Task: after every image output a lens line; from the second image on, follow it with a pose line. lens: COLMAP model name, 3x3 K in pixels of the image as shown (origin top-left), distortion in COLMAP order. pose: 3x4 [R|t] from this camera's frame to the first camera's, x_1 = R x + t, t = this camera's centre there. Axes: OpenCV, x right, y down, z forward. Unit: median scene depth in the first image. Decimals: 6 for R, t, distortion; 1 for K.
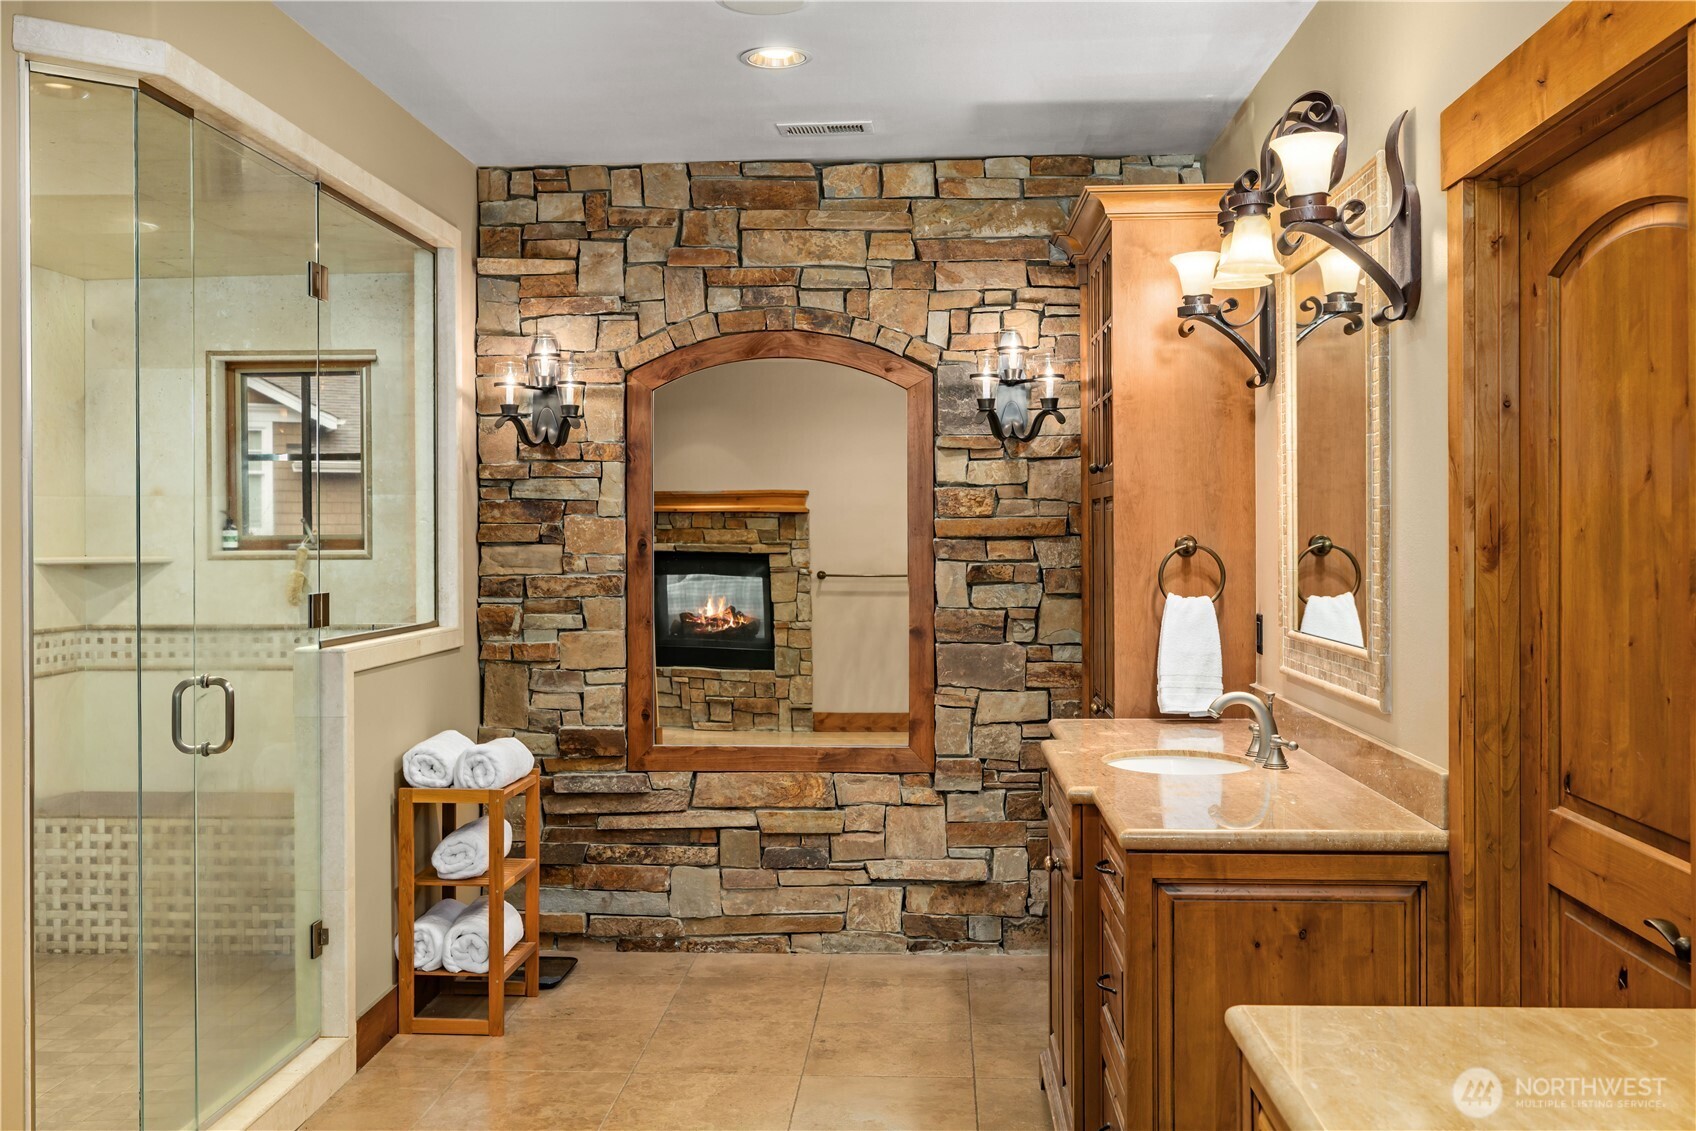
lens RADIAL K [[1602.4, 0, 847.5], [0, 1602.4, 551.0], [0, 0, 1]] dist [-0.001775, 0.000000]
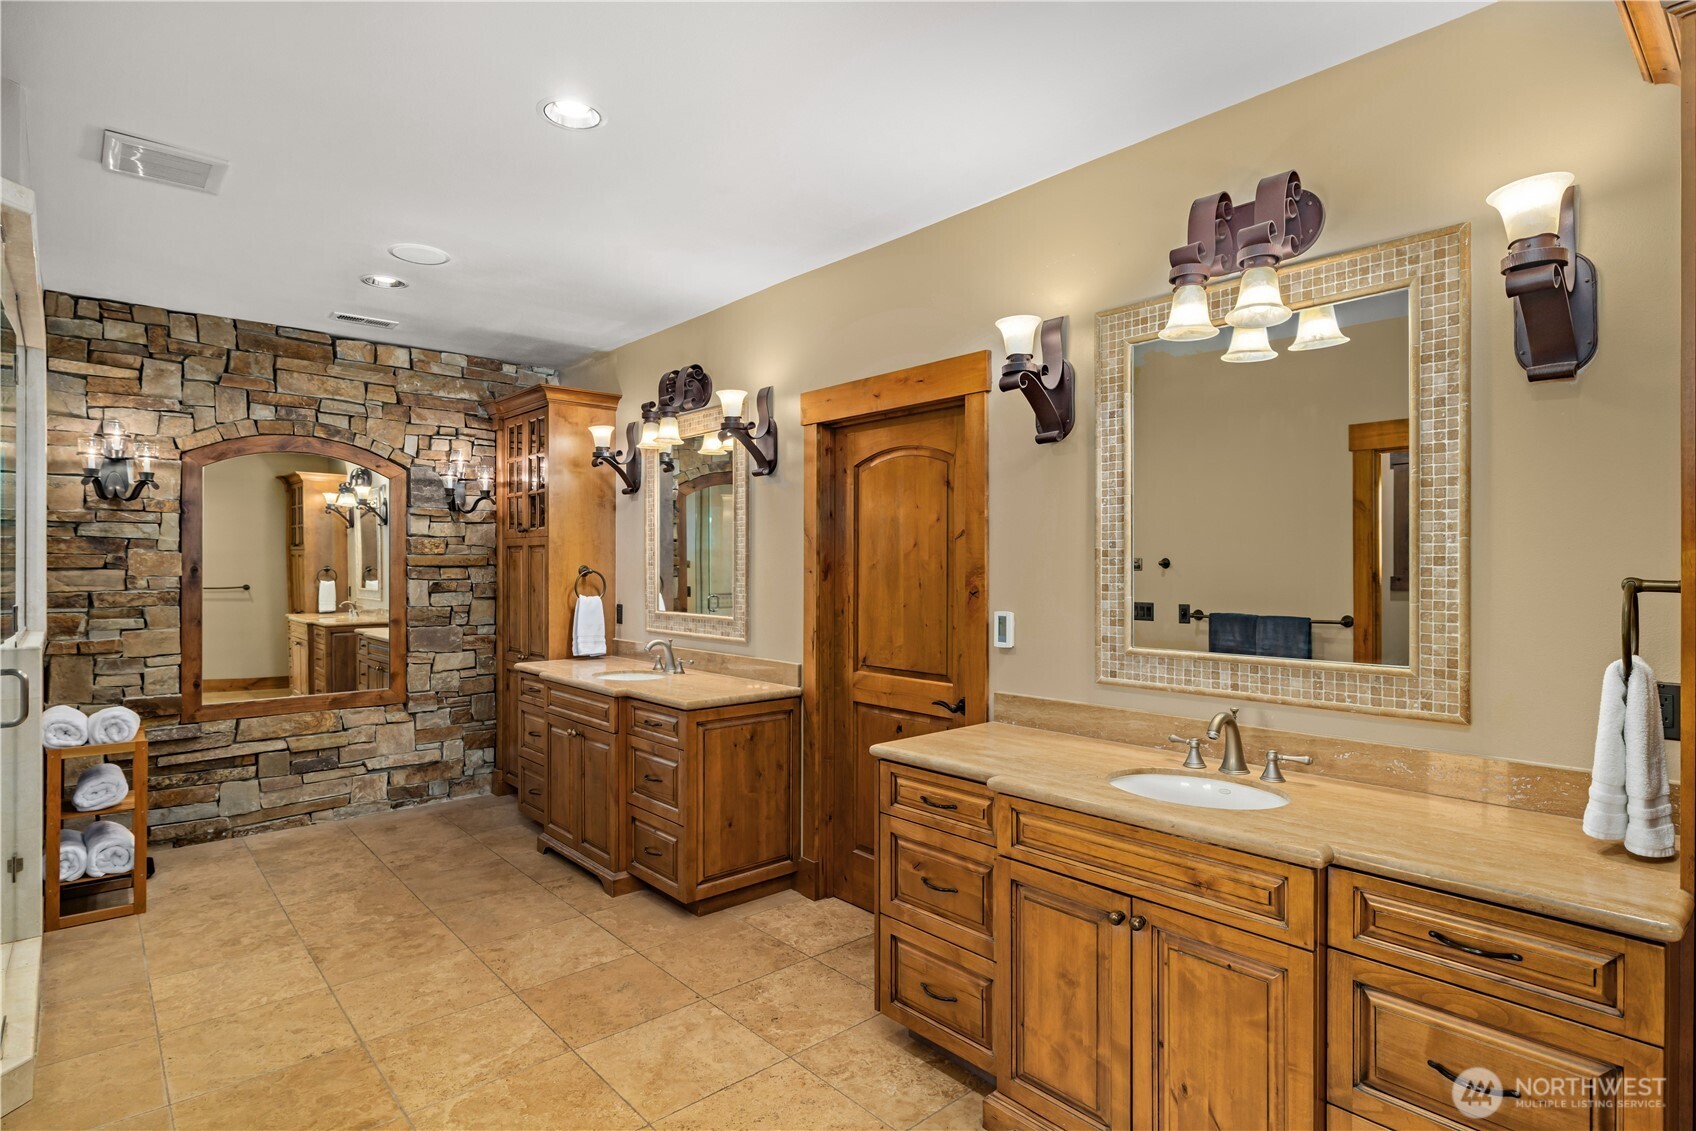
lens RADIAL K [[864.4, 0, 848.9], [0, 864.4, 573.4], [0, 0, 1]] dist [-0.004619, -0.000499]
pose [[0.704935, -0.000204, 0.709272, -0.269905], [0.001601, 0.999998, -0.001304, 0.001381], [-0.709270, 0.002055, 0.704934, 0.009041]]
